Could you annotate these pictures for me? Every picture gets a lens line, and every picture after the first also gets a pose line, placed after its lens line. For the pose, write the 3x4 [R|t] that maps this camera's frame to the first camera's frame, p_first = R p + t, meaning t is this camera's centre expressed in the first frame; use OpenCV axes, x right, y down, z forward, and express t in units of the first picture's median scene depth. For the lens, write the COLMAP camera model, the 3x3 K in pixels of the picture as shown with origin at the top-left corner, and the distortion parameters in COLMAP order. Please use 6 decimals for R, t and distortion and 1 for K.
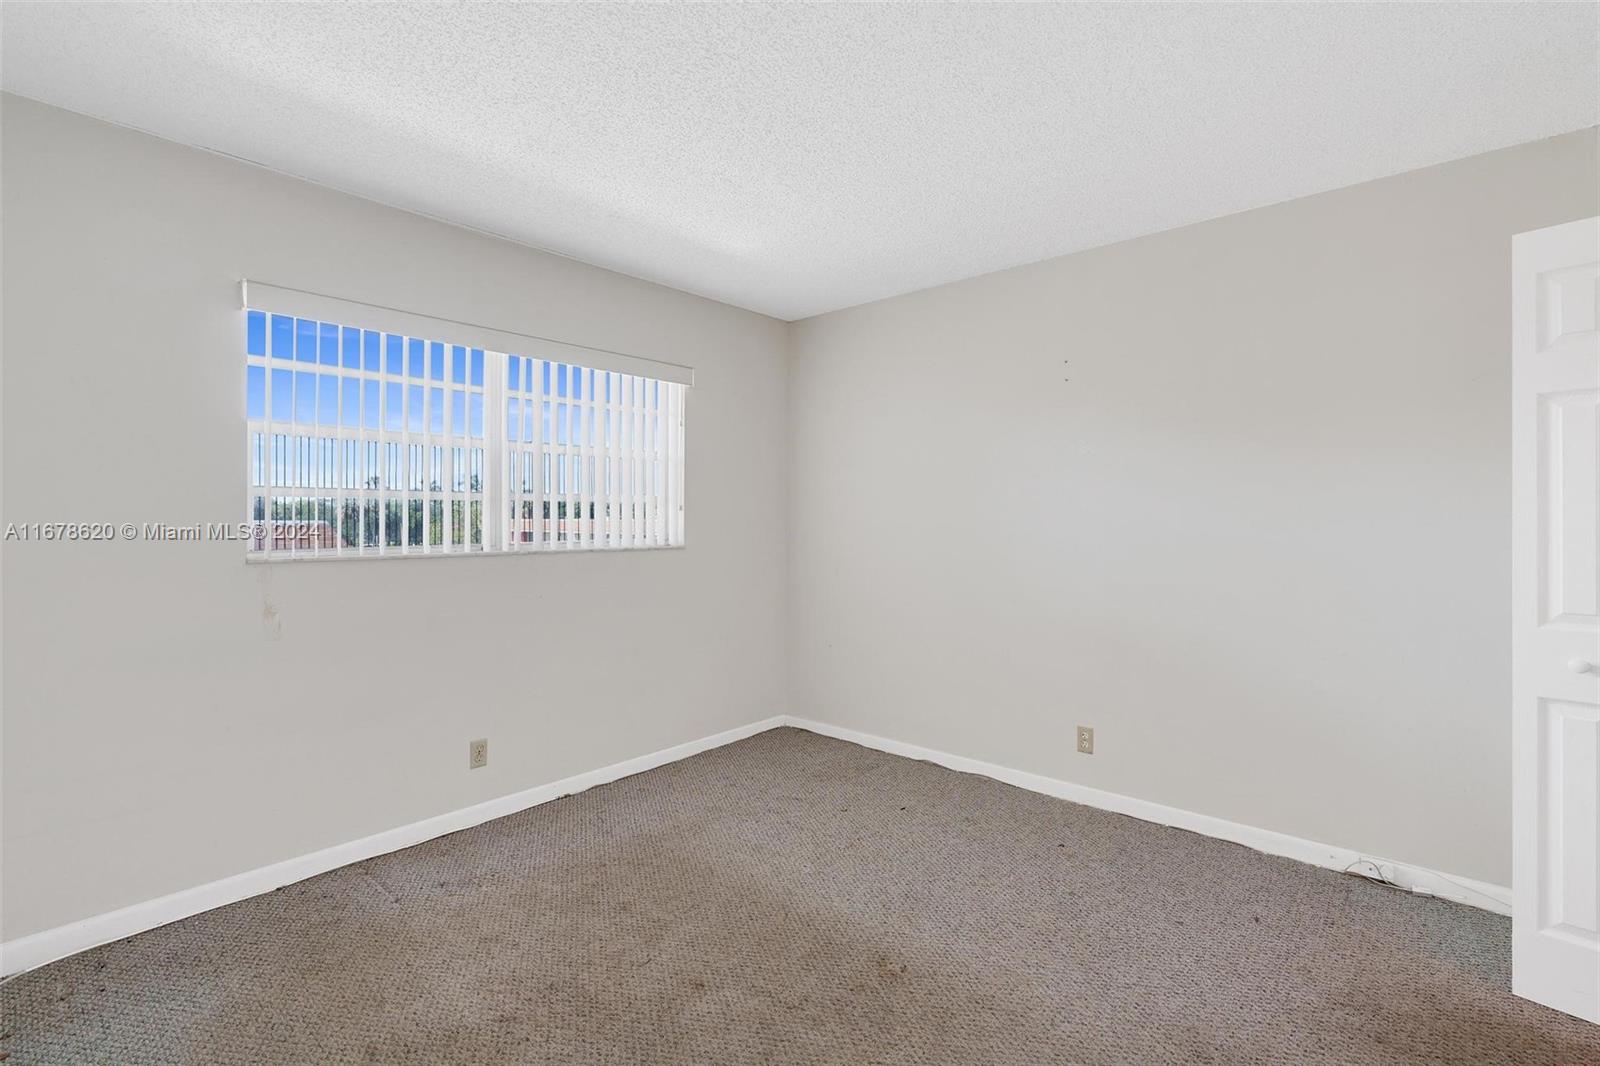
lens RADIAL K [[720.2, 0, 804.8], [0, 720.2, 517.6], [0, 0, 1]] dist [-0.012942, 0.003590]
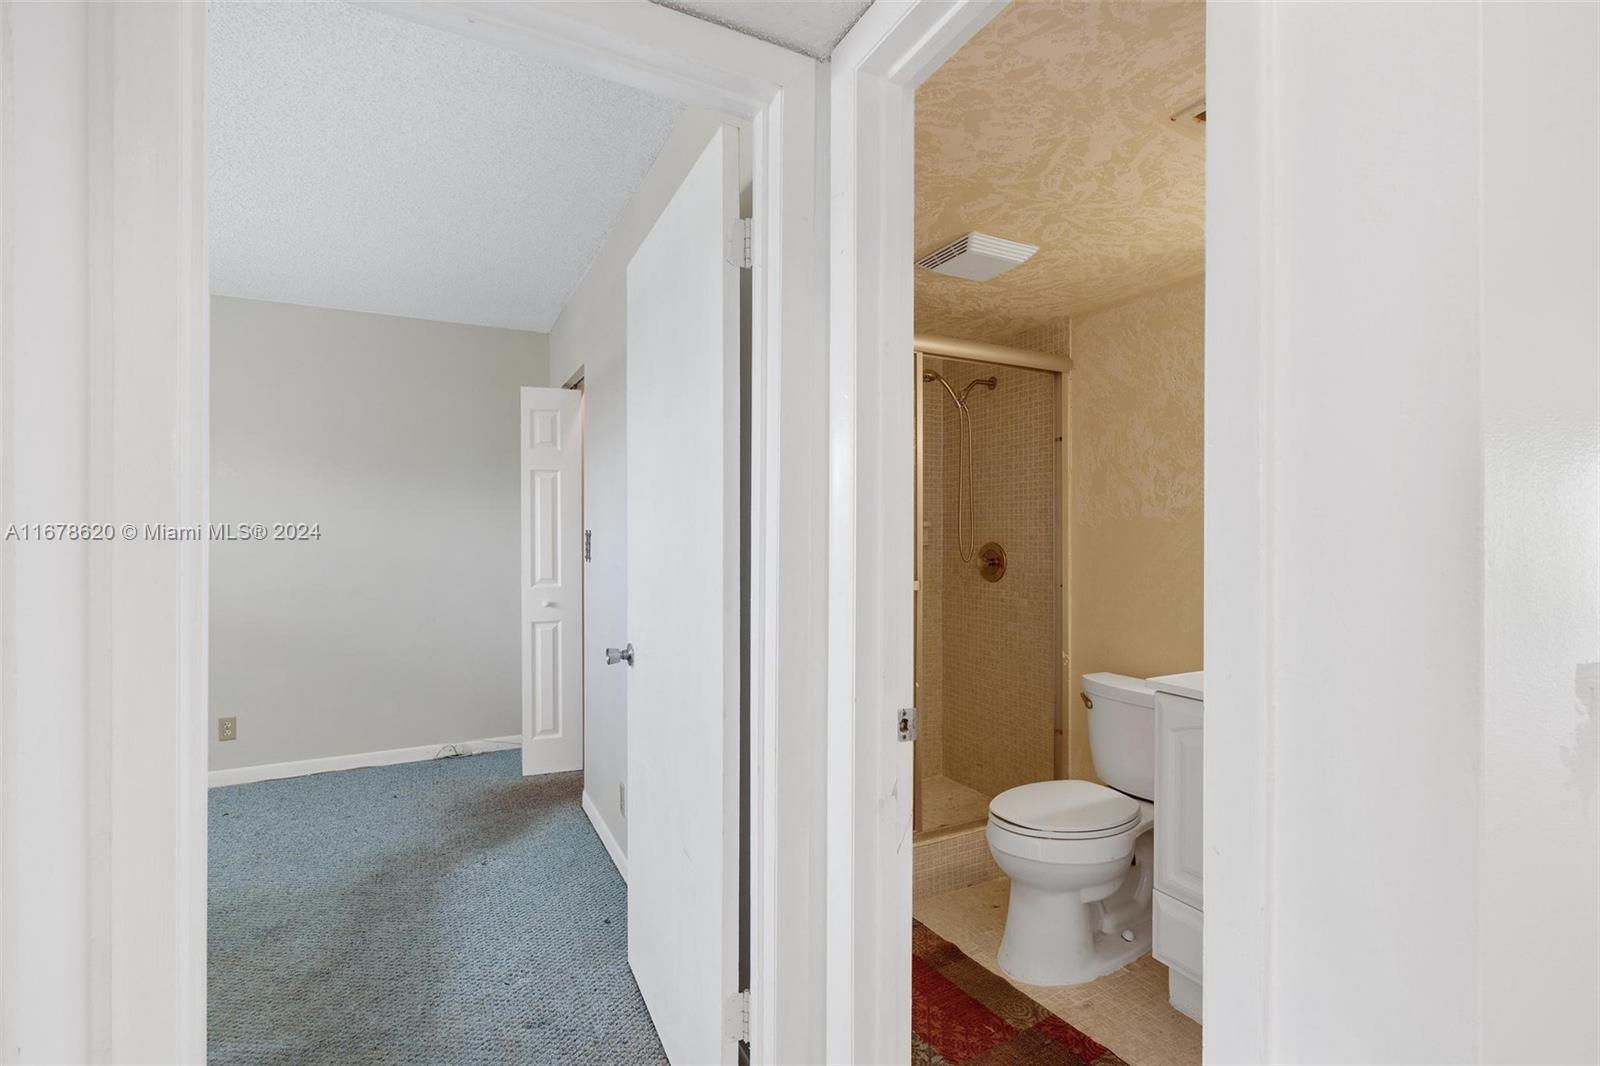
lens RADIAL K [[720.2, 0, 804.1], [0, 720.2, 533.2], [0, 0, 1]] dist [-0.012942, 0.003590]
pose [[0.353330, -0.004742, 0.935487, -0.457066], [0.000904, 0.999988, 0.004727, -0.004779], [-0.935498, -0.000825, 0.353331, -0.333559]]
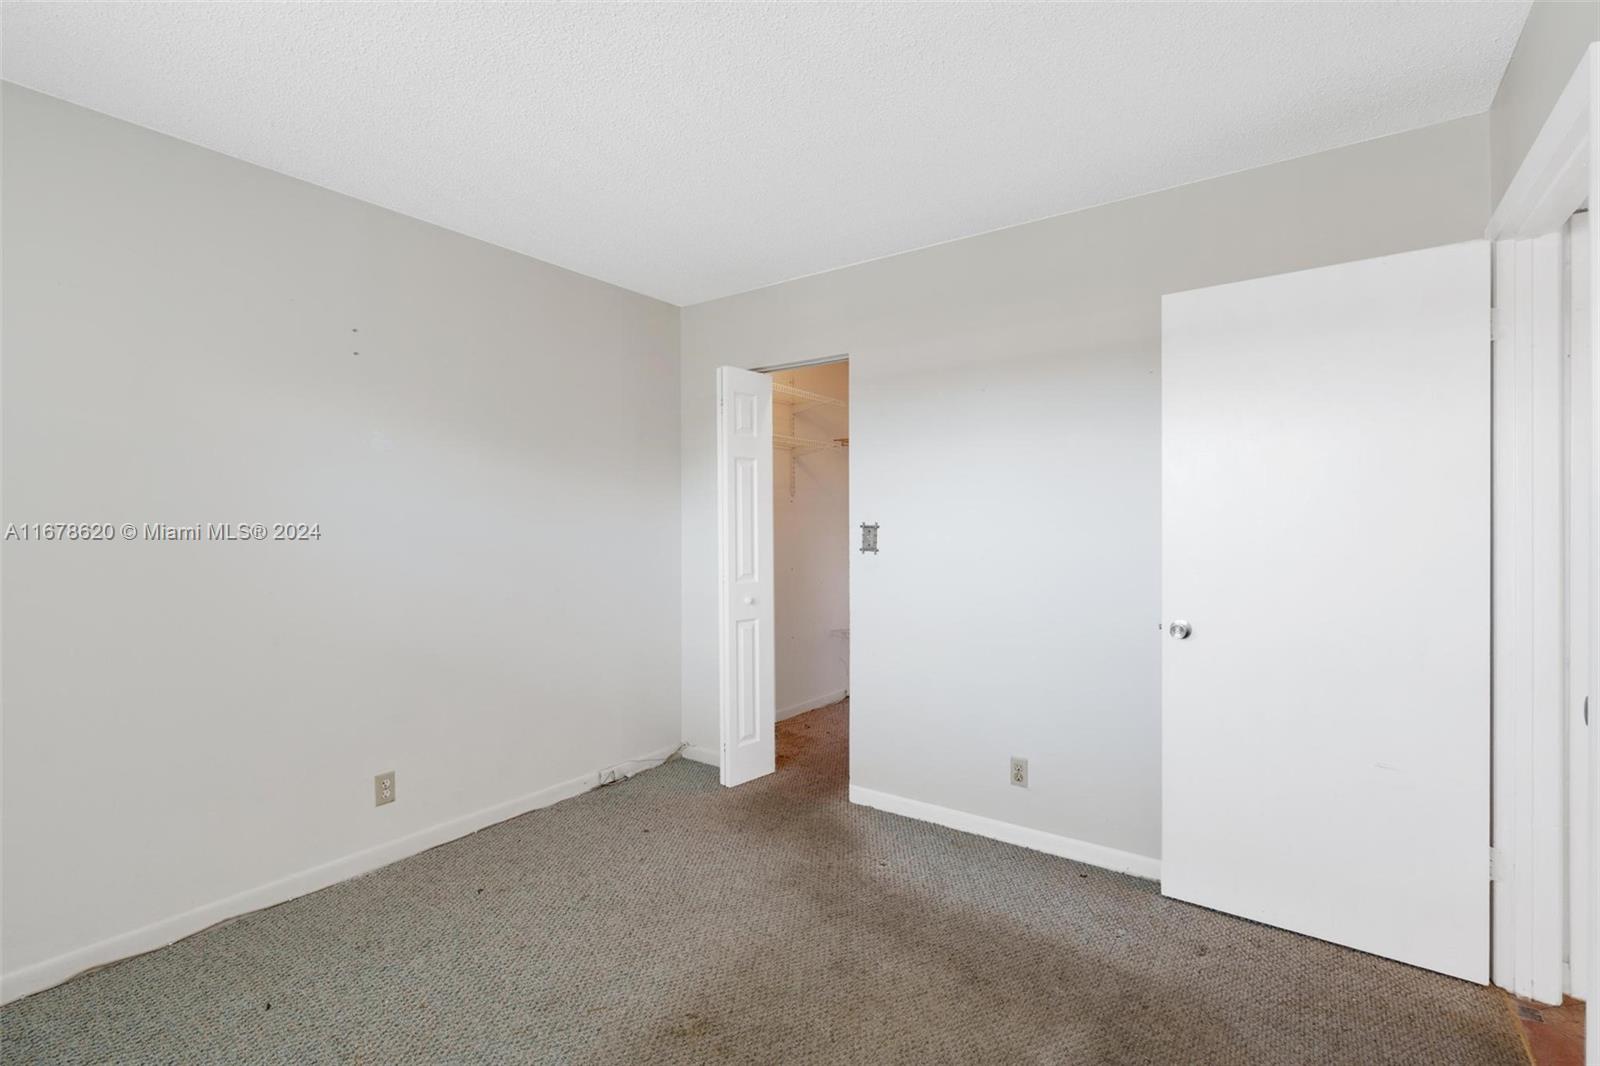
lens RADIAL K [[720.2, 0, 798.9], [0, 720.2, 535.4], [0, 0, 1]] dist [-0.012942, 0.003590]
pose [[-0.109570, -0.014969, 0.993866, -0.659045], [0.000761, 0.999885, 0.015144, 0.000858], [-0.993979, 0.002415, -0.109546, 0.815172]]
